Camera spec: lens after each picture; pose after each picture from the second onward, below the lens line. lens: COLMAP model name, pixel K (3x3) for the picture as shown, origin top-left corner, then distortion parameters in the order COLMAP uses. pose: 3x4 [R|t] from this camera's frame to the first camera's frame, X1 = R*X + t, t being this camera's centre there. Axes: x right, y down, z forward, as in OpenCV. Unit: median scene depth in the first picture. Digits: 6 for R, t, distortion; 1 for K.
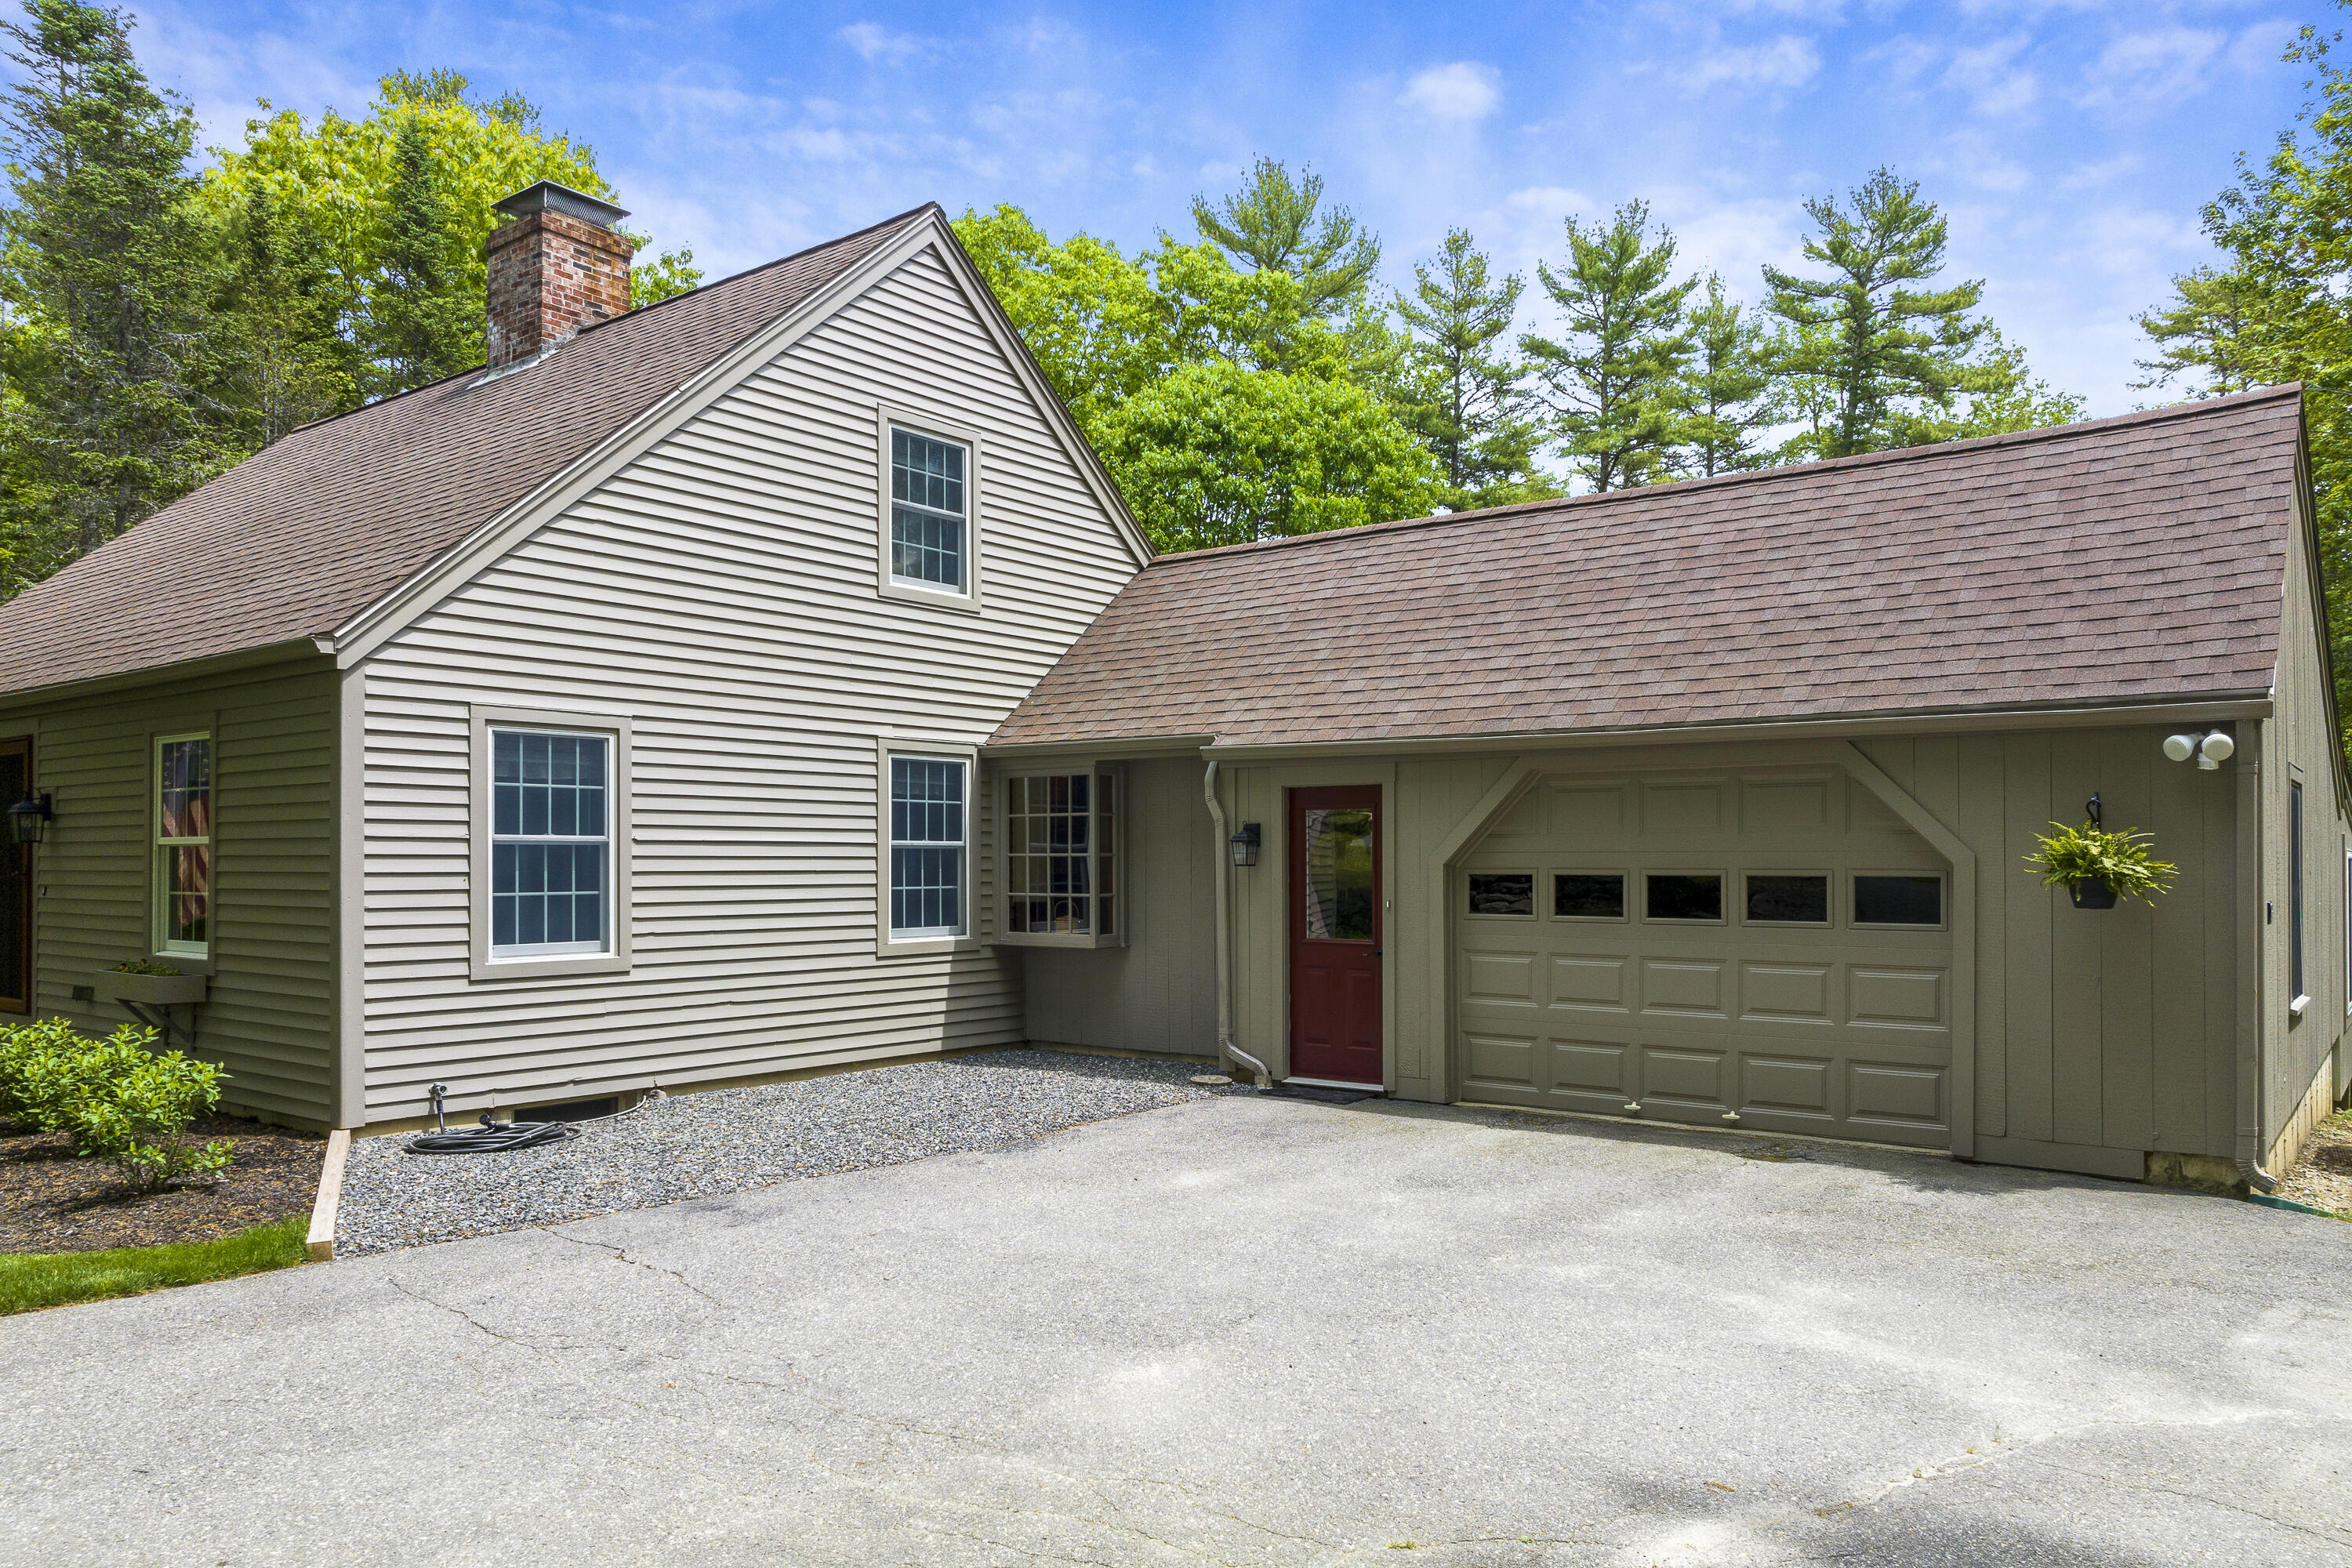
lens RADIAL K [[1635.9, 0, 1172.3], [0, 1635.9, 839.3], [0, 0, 1]] dist [-0.004991, -0.000521]
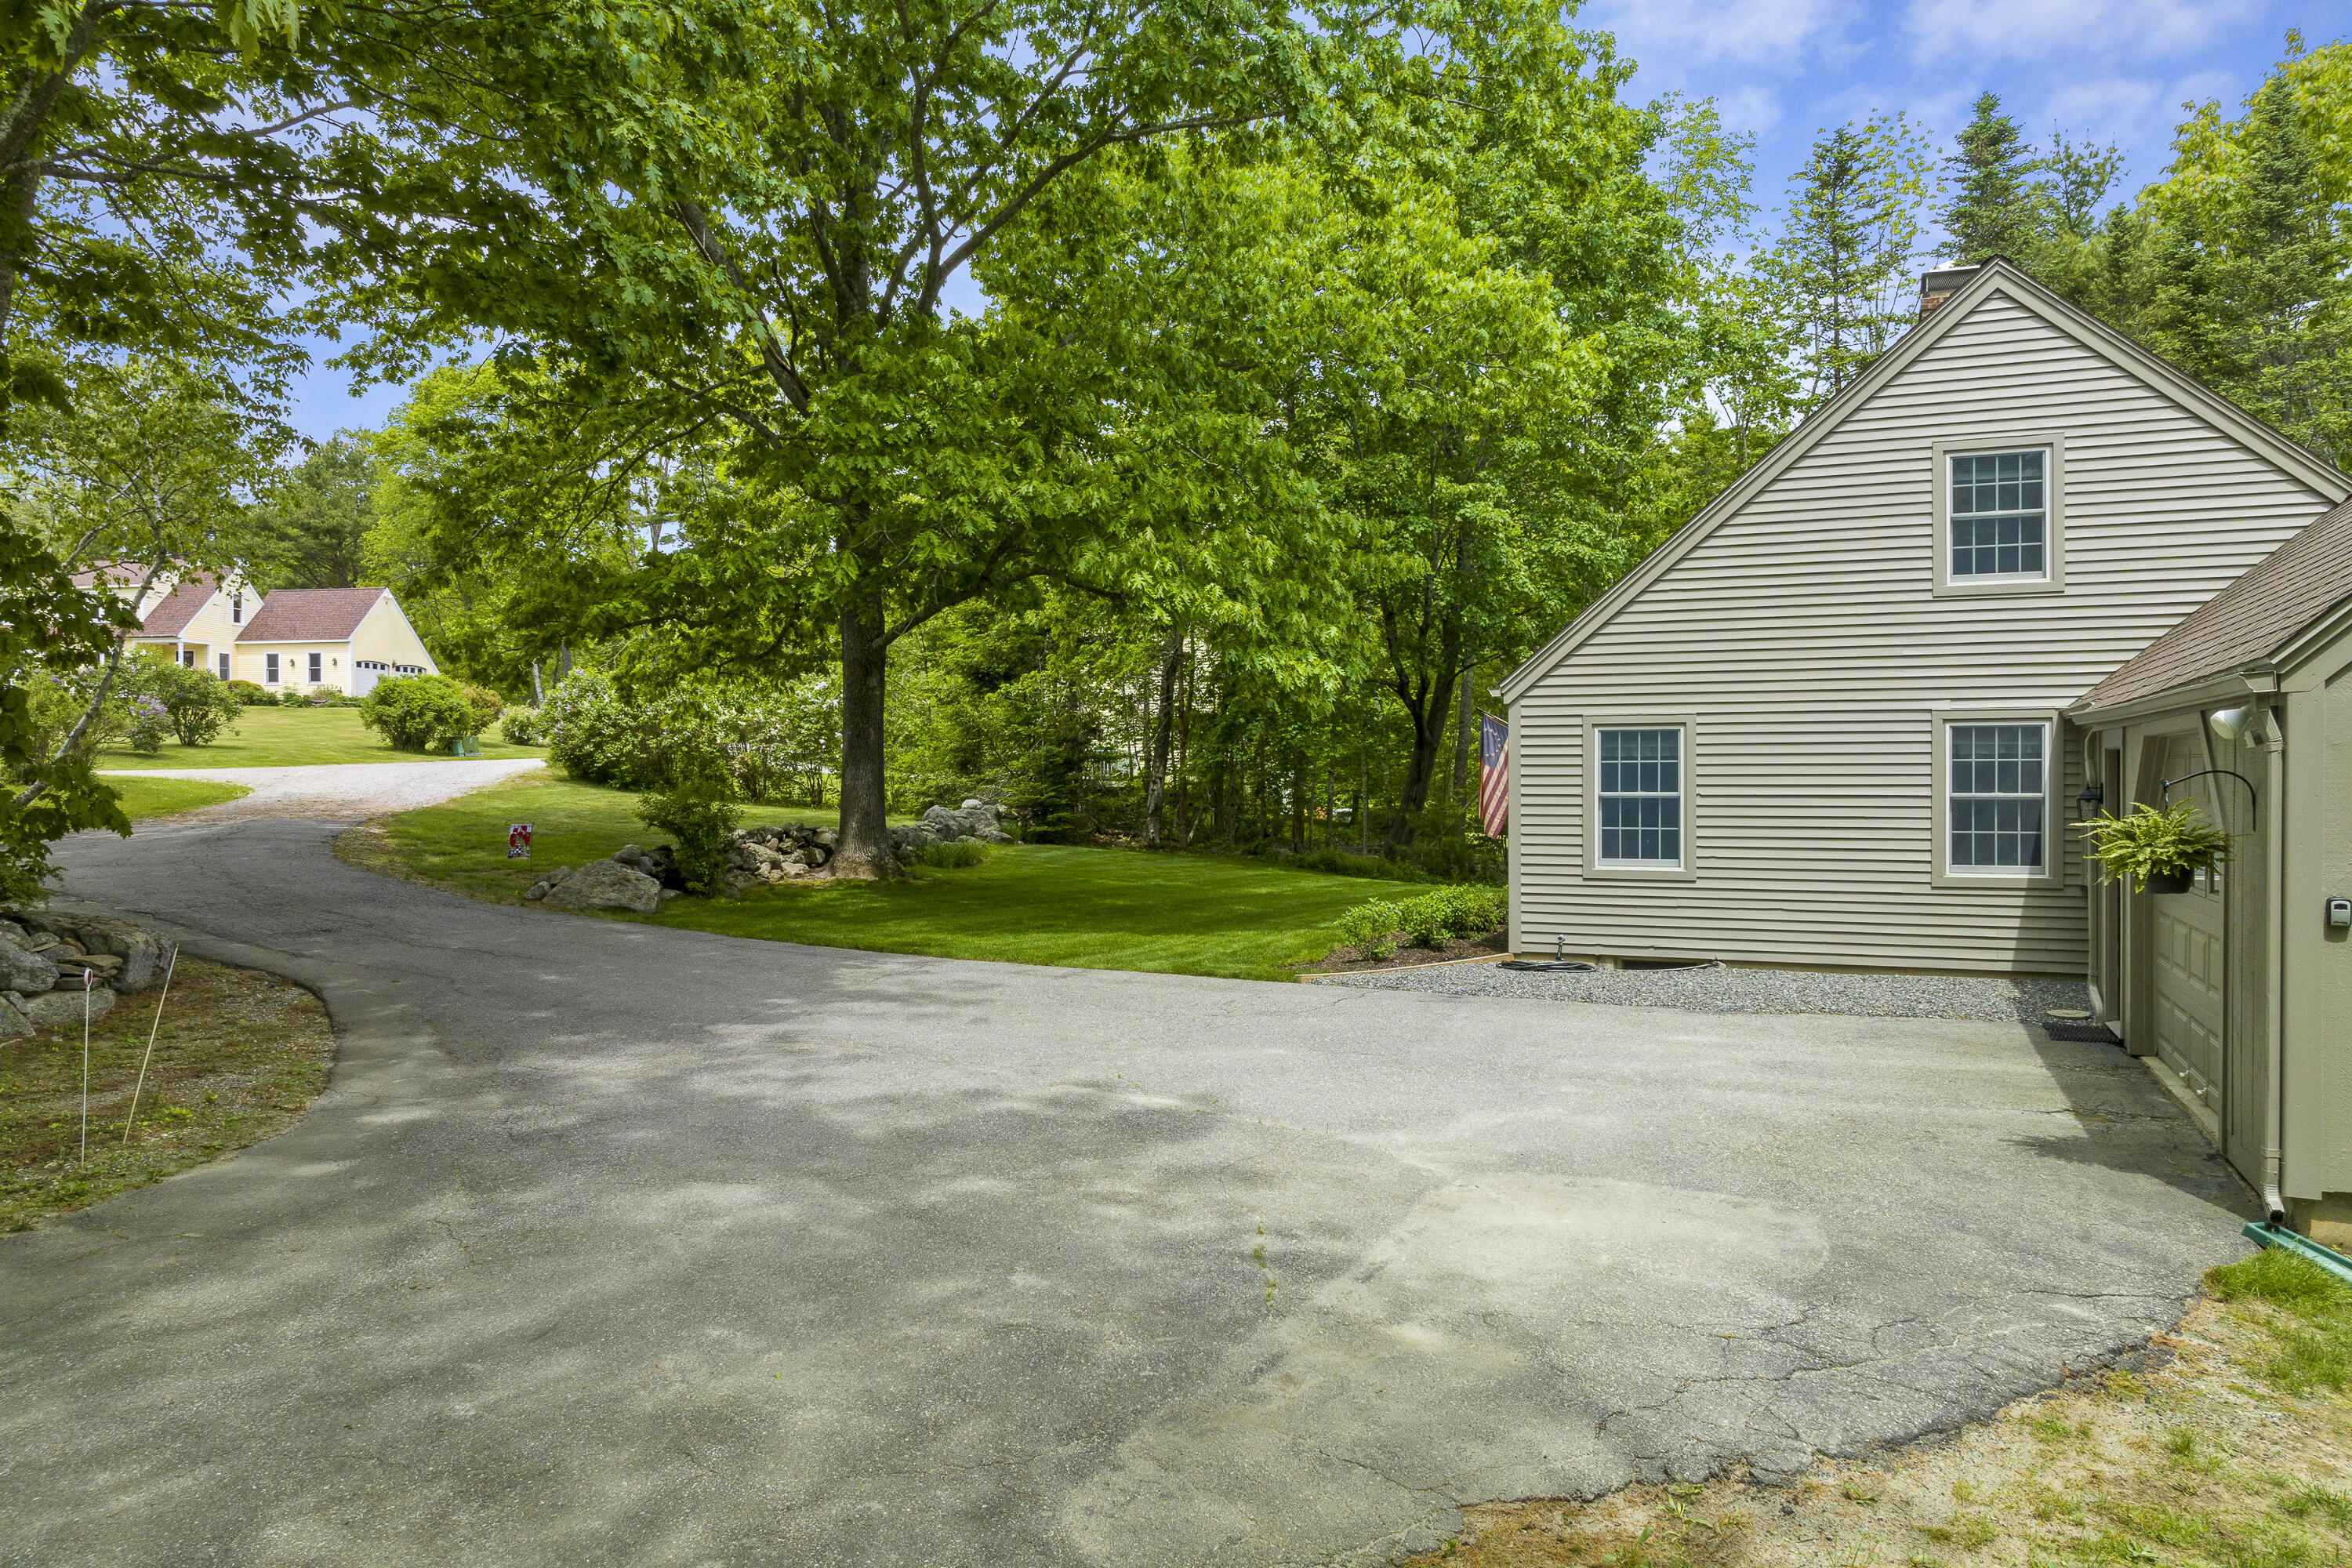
lens RADIAL K [[1631.2, 0, 1176.0], [0, 1631.2, 784.0], [0, 0, 1]] dist [0.000731, 0.001126]
pose [[0.251111, 0.003642, -0.967951, 0.858438], [0.014660, 0.999864, 0.007565, -0.023687], [0.967847, -0.016090, 0.251024, 0.125659]]
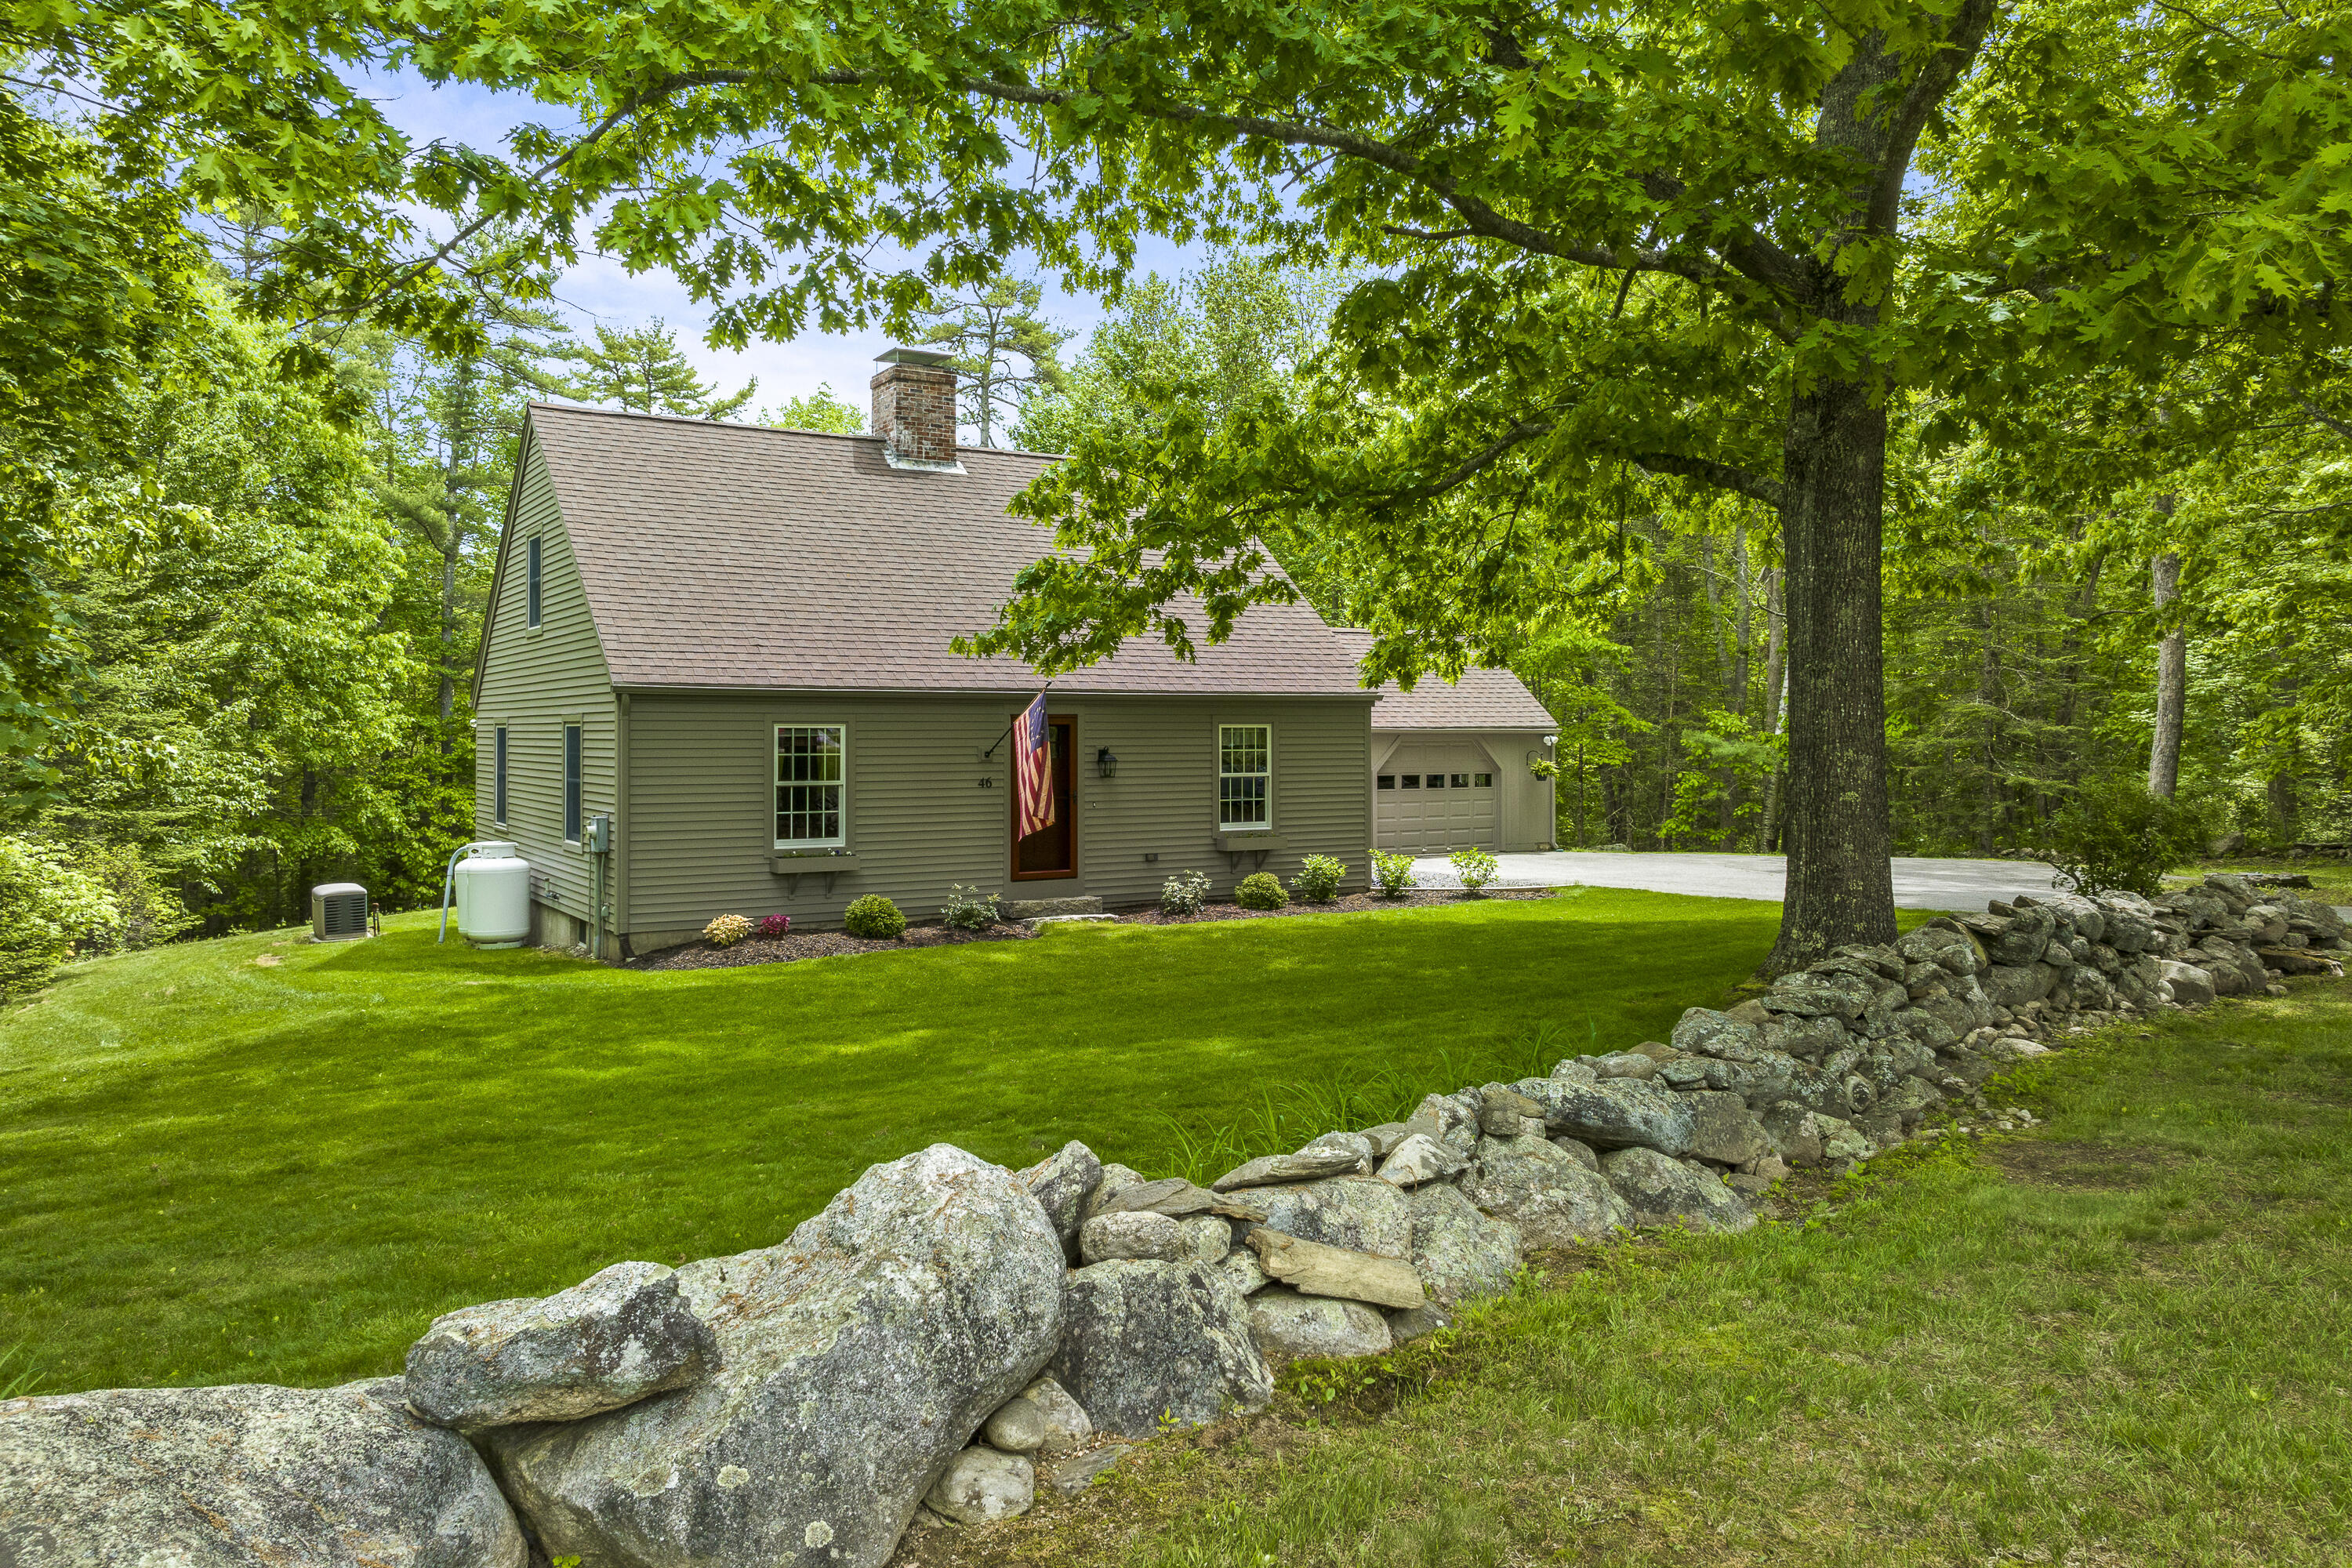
lens RADIAL K [[1645.7, 0, 1185.5], [0, 1645.7, 712.2], [0, 0, 1]] dist [-0.007827, -0.001346]
pose [[0.340227, 0.011640, 0.940271, -2.198061], [-0.011478, 0.999900, -0.008225, -0.051686], [-0.940273, -0.007994, 0.340327, 0.290967]]
